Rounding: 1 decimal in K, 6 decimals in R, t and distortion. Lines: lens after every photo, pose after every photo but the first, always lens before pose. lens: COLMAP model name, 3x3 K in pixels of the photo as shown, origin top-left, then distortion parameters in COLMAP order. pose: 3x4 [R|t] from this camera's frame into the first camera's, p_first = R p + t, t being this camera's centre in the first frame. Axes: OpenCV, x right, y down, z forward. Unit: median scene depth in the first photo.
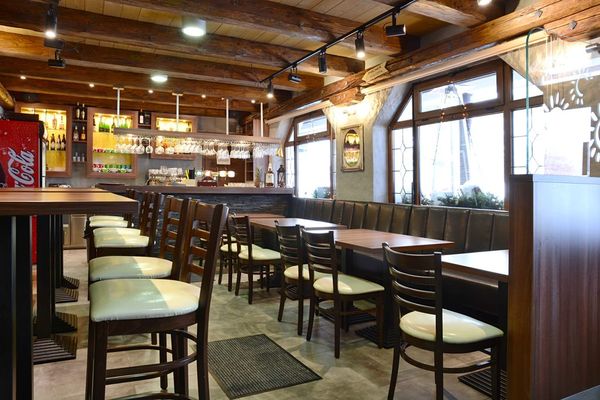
lens RADIAL K [[439.8, 0, 295.7], [0, 439.8, 205.4], [0, 0, 1]] dist [-0.099870, 0.054893]
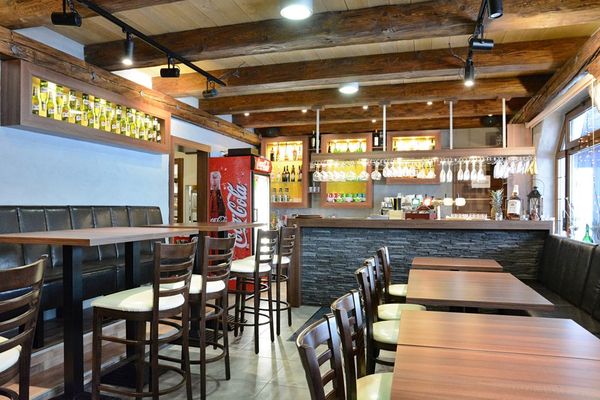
lens RADIAL K [[439.8, 0, 292.3], [0, 439.8, 237.2], [0, 0, 1]] dist [-0.099870, 0.054893]
pose [[0.715824, 0.029489, -0.697658, 0.179344], [-0.017867, 0.999554, 0.023917, -0.026510], [0.698052, -0.004655, 0.716032, 0.300913]]
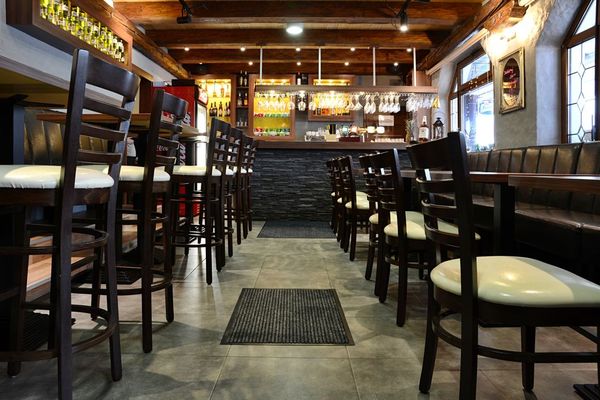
lens RADIAL K [[439.8, 0, 283.9], [0, 439.8, 186.8], [0, 0, 1]] dist [-0.099870, 0.054893]
pose [[0.876598, 0.012329, -0.481066, 0.124480], [-0.016327, 0.999858, -0.004126, 0.057768], [0.480947, 0.011472, 0.876675, 0.125892]]
